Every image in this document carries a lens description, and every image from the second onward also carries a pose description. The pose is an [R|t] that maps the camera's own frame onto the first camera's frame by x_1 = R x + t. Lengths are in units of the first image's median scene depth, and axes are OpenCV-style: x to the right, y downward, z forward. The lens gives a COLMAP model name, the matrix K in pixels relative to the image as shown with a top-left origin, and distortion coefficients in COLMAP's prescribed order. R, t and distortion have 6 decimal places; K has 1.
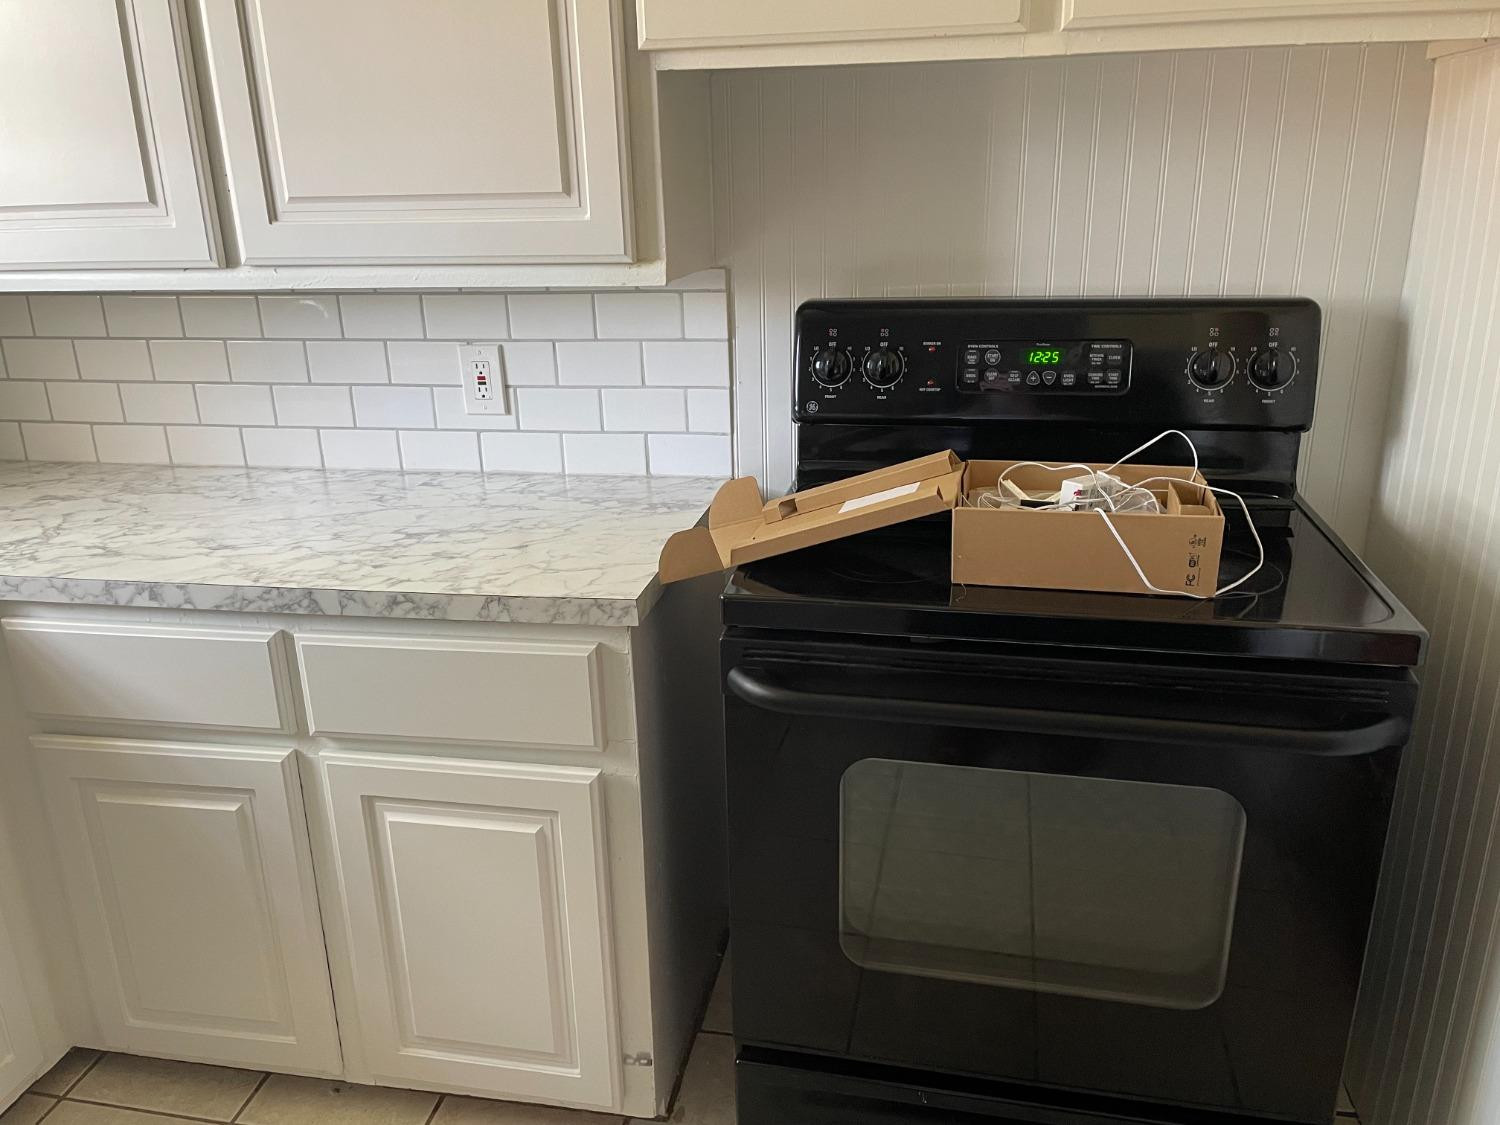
lens RADIAL K [[1131.0, 0, 740.7], [0, 1131.0, 570.0], [0, 0, 1]] dist [0.103021, -0.134594]
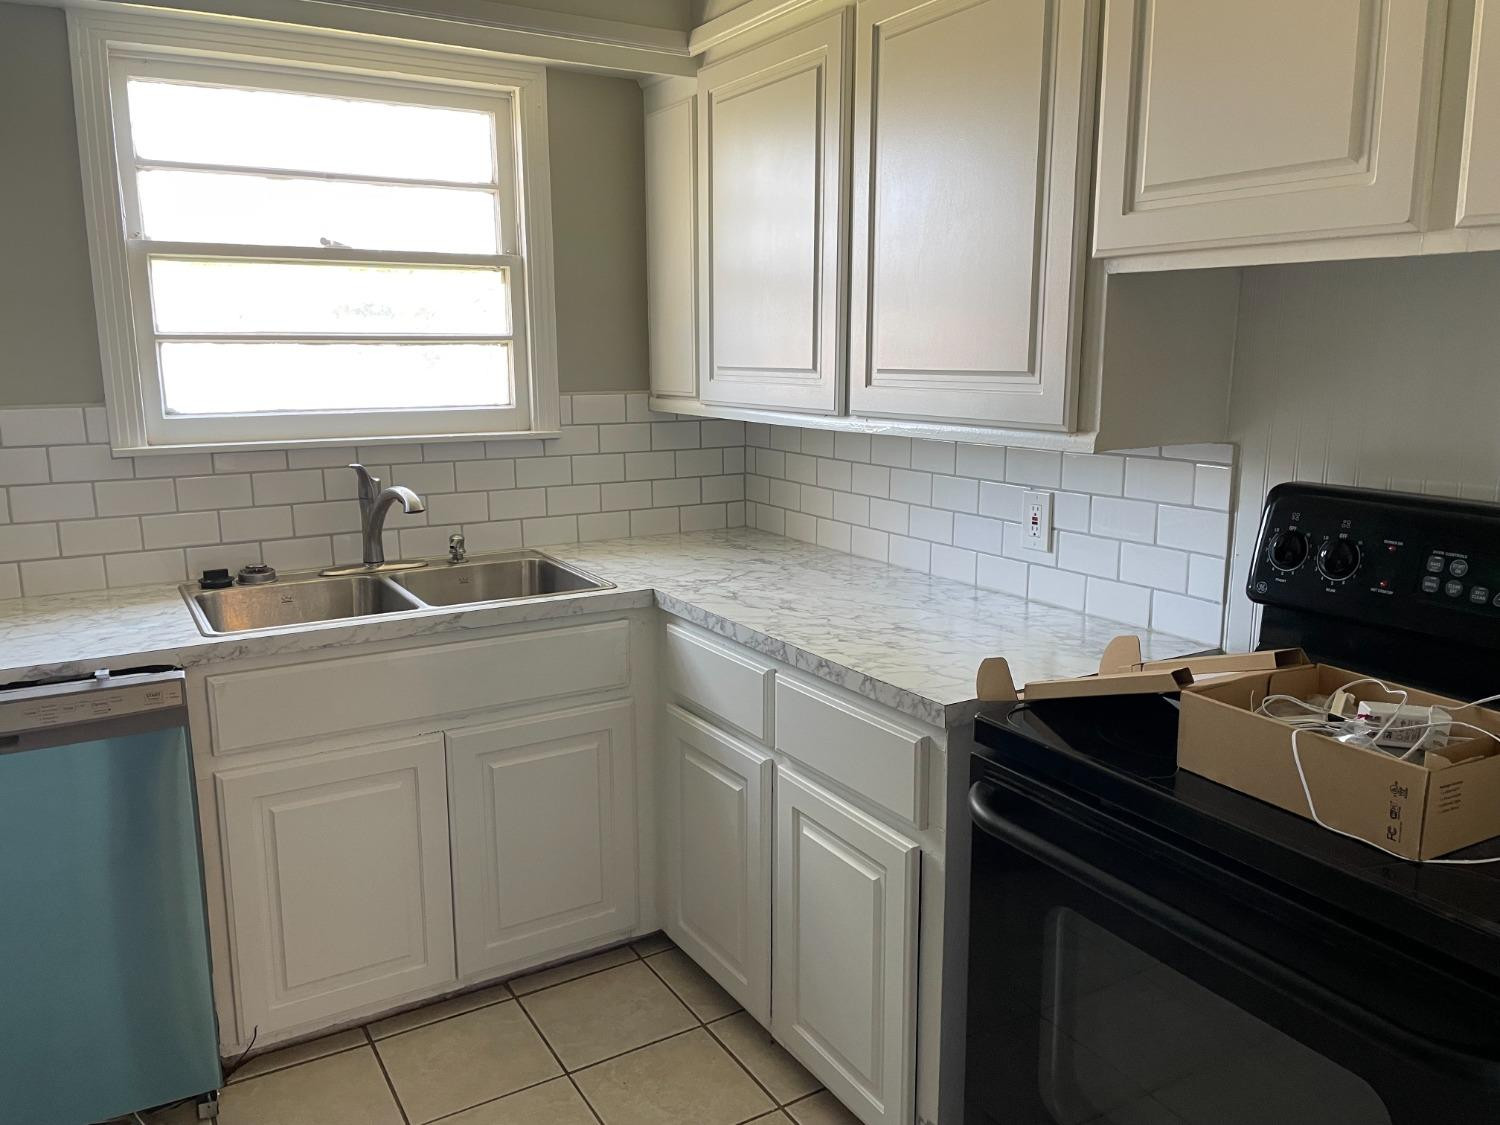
lens RADIAL K [[1133.6, 0, 757.6], [0, 1133.6, 563.0], [0, 0, 1]] dist [0.103776, -0.132715]
pose [[0.665810, 0.162120, -0.728296, 0.557674], [-0.252083, 0.967588, -0.015069, -0.045490], [0.702247, 0.193624, 0.685097, 0.016325]]
